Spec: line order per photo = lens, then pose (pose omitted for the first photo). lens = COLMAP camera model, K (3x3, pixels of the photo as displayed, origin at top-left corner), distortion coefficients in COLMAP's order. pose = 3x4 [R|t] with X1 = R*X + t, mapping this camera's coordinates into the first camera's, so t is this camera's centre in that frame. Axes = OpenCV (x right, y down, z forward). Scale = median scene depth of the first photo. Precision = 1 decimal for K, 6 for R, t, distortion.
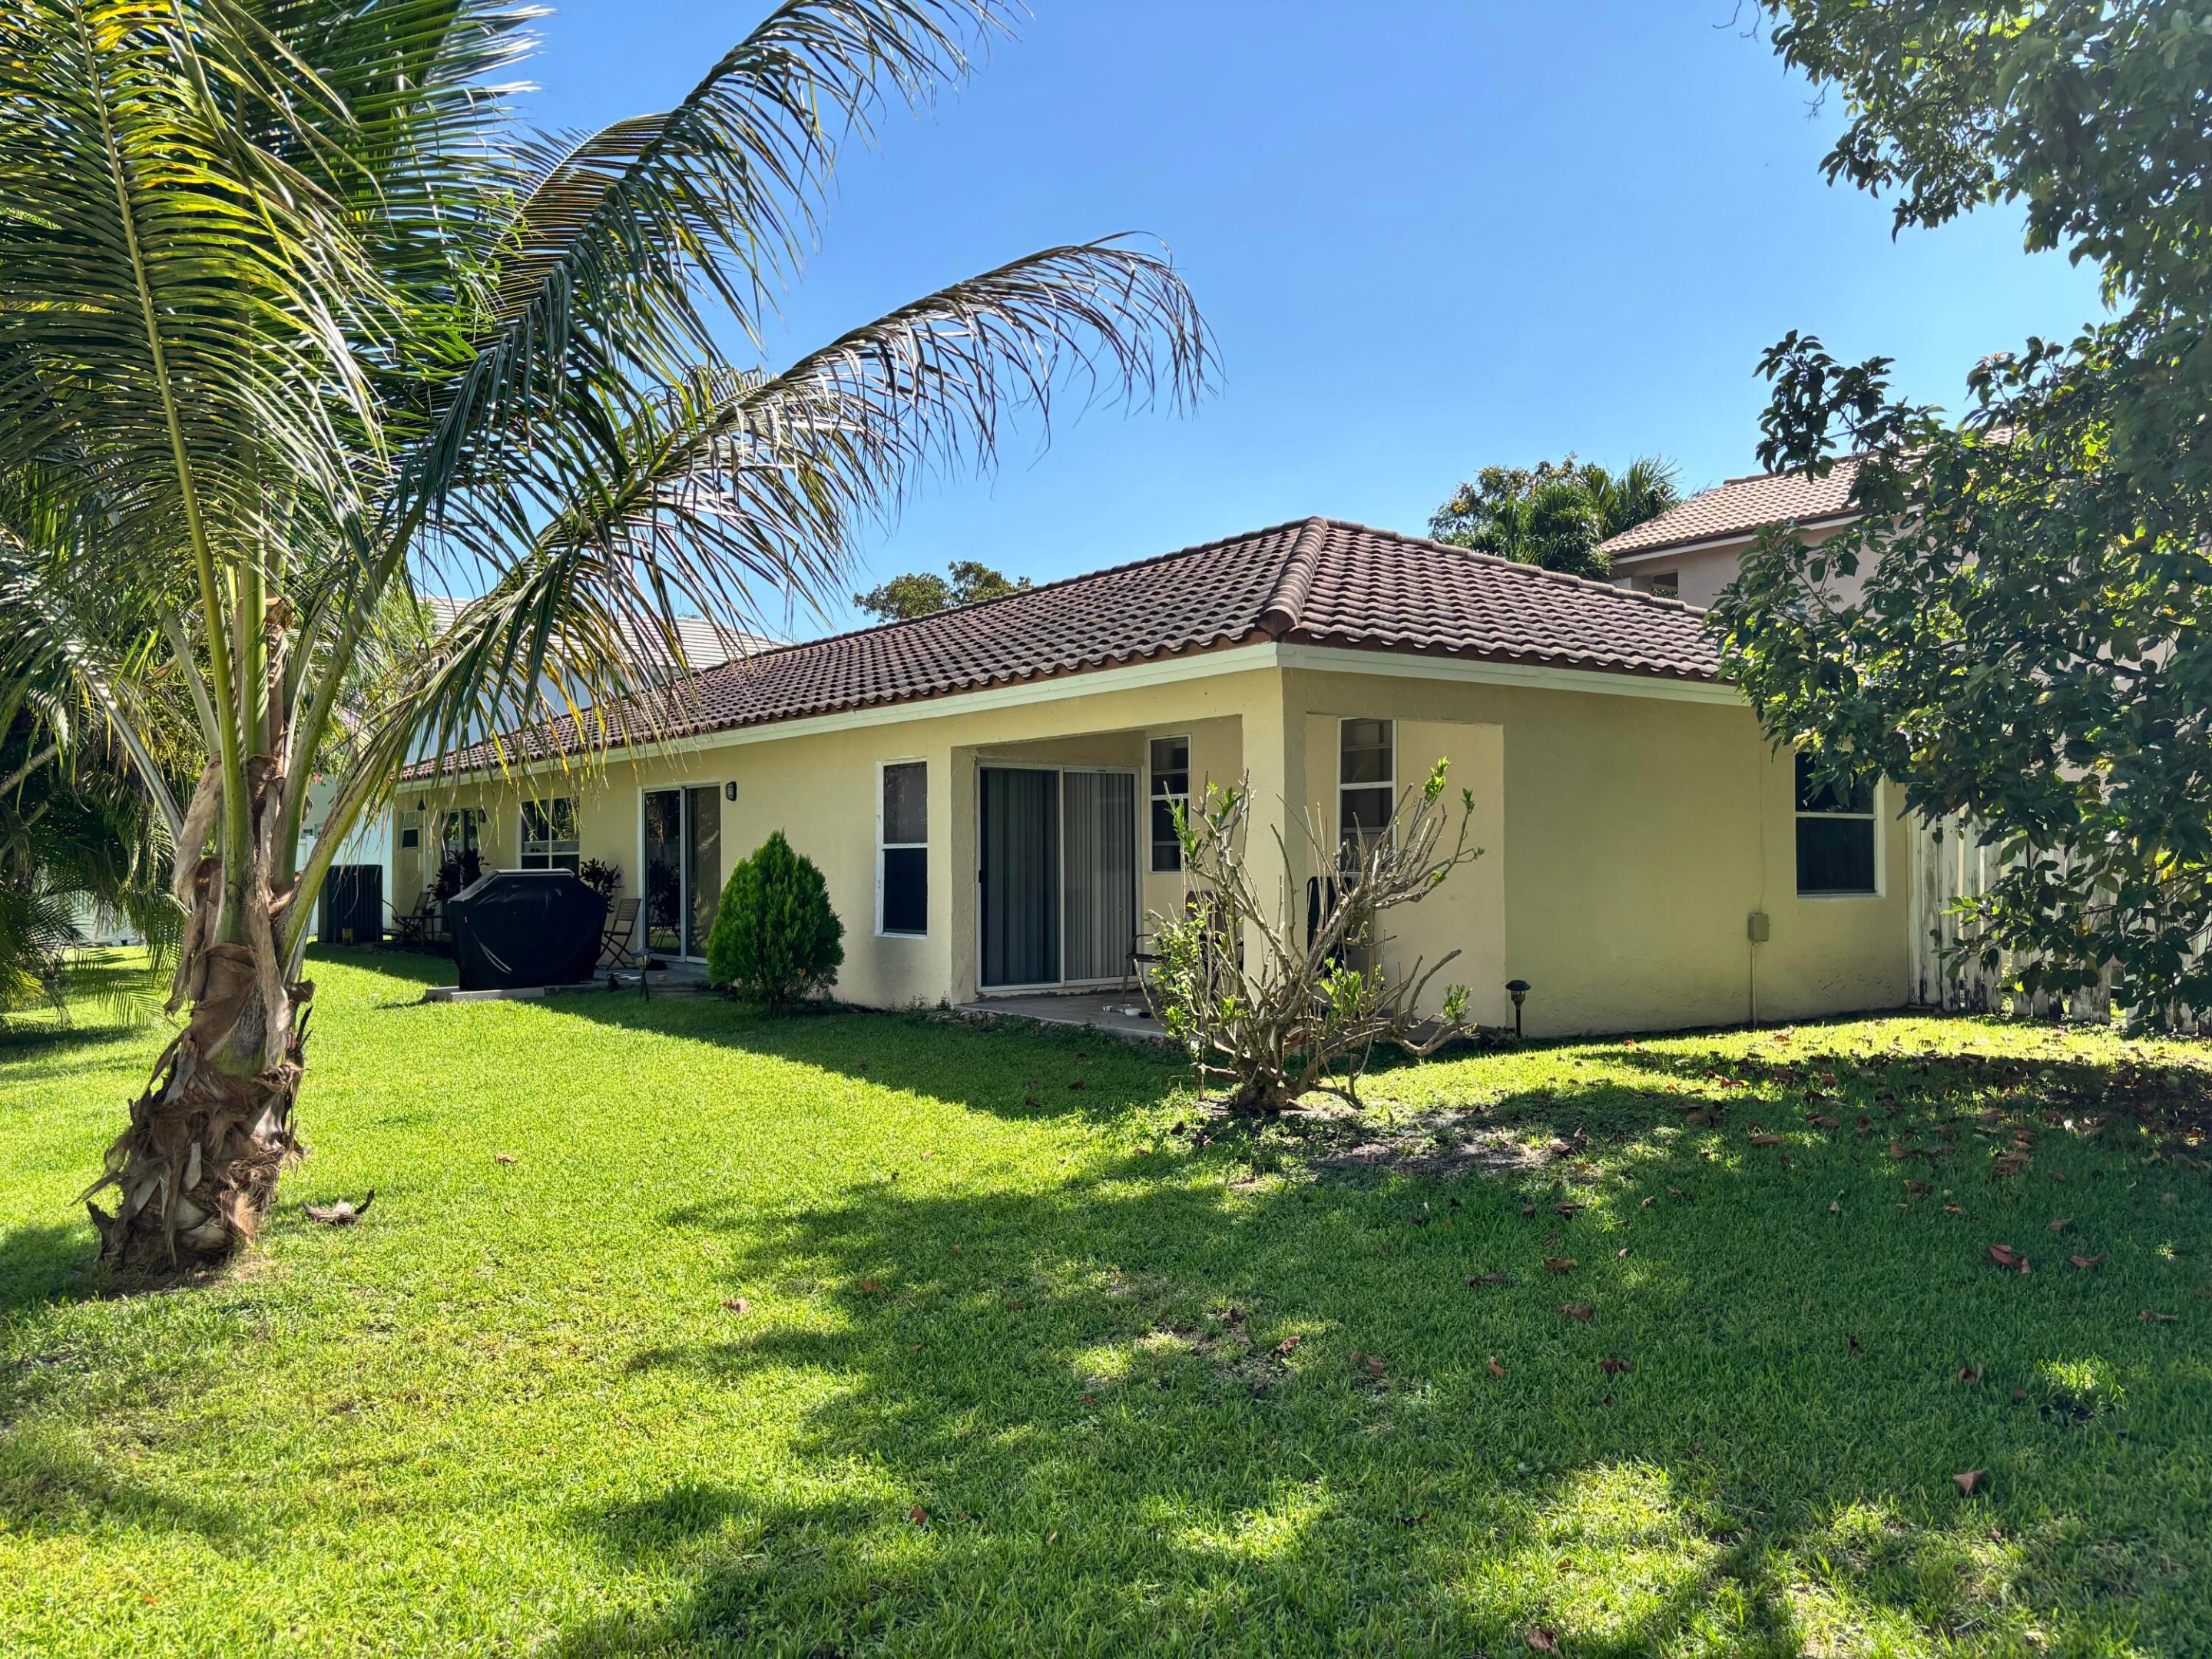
lens RADIAL K [[1673.4, 0, 1104.6], [0, 1673.4, 827.2], [0, 0, 1]] dist [0.010627, -0.000931]
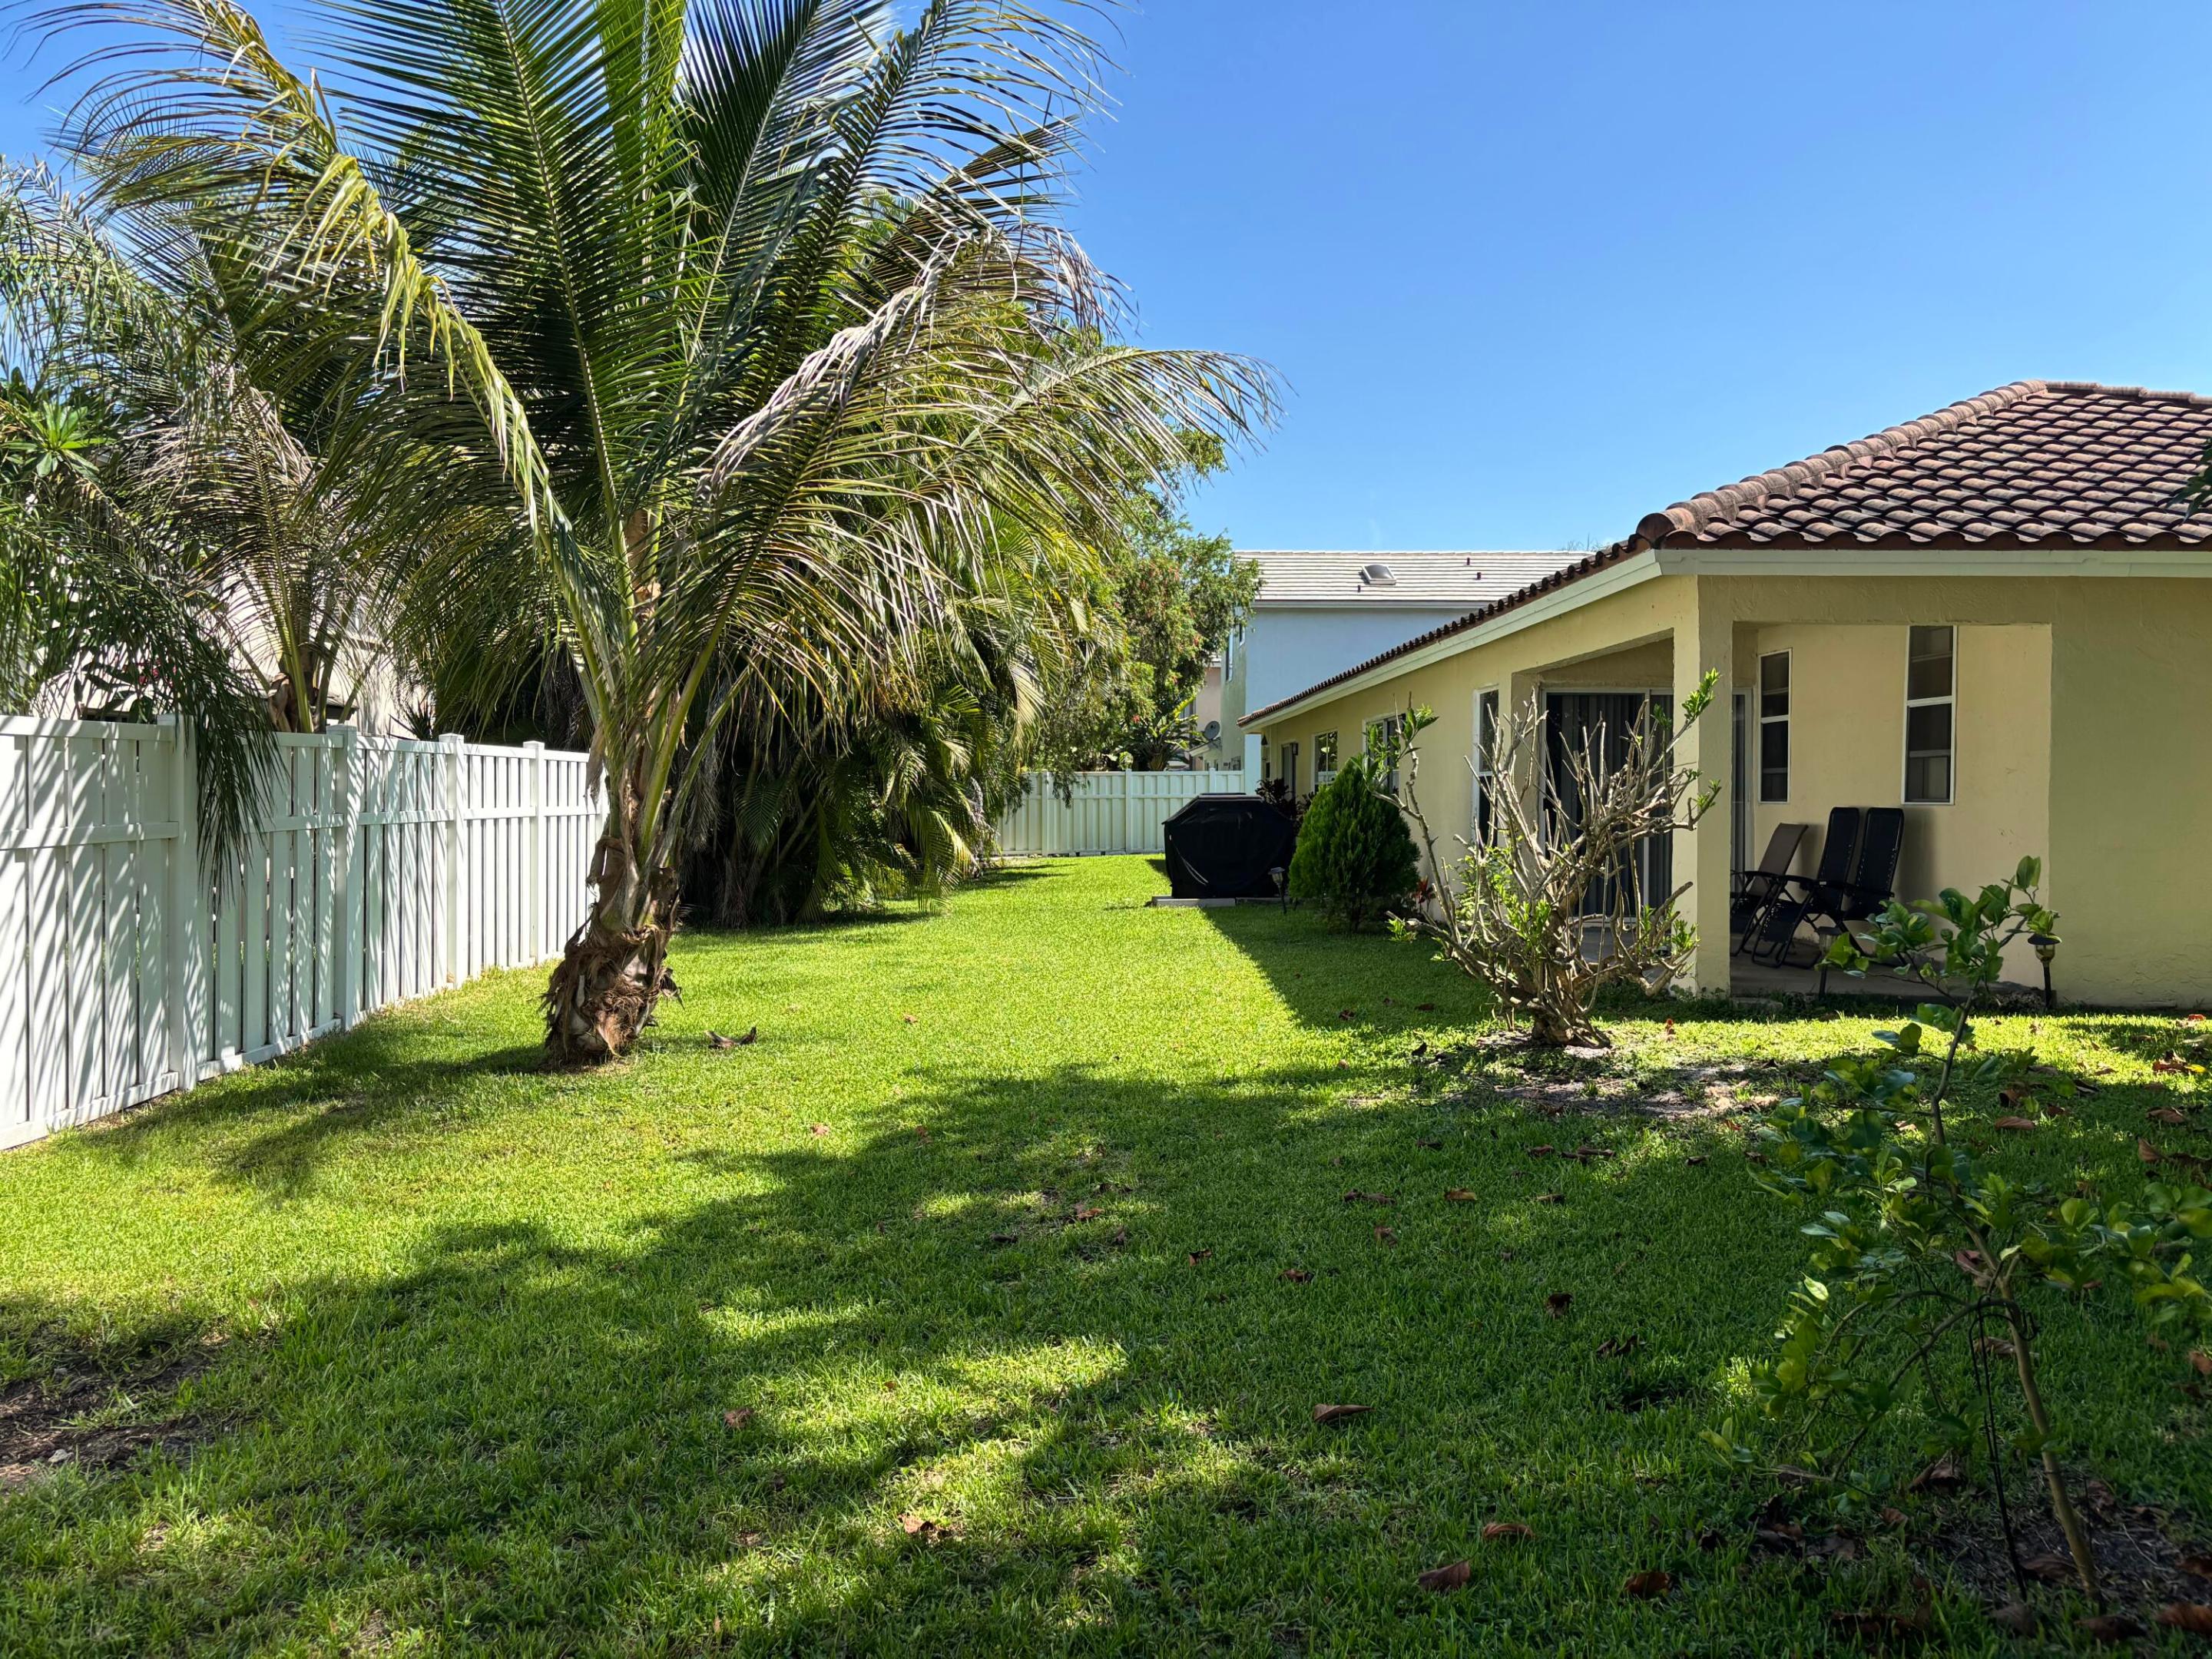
lens RADIAL K [[1673.4, 0, 1103.9], [0, 1673.4, 826.6], [0, 0, 1]] dist [0.010627, -0.000931]
pose [[0.820583, 0.018747, -0.571220, 0.610983], [0.002812, 0.999317, 0.036836, 0.012550], [0.571520, -0.031833, 0.819970, 0.099072]]
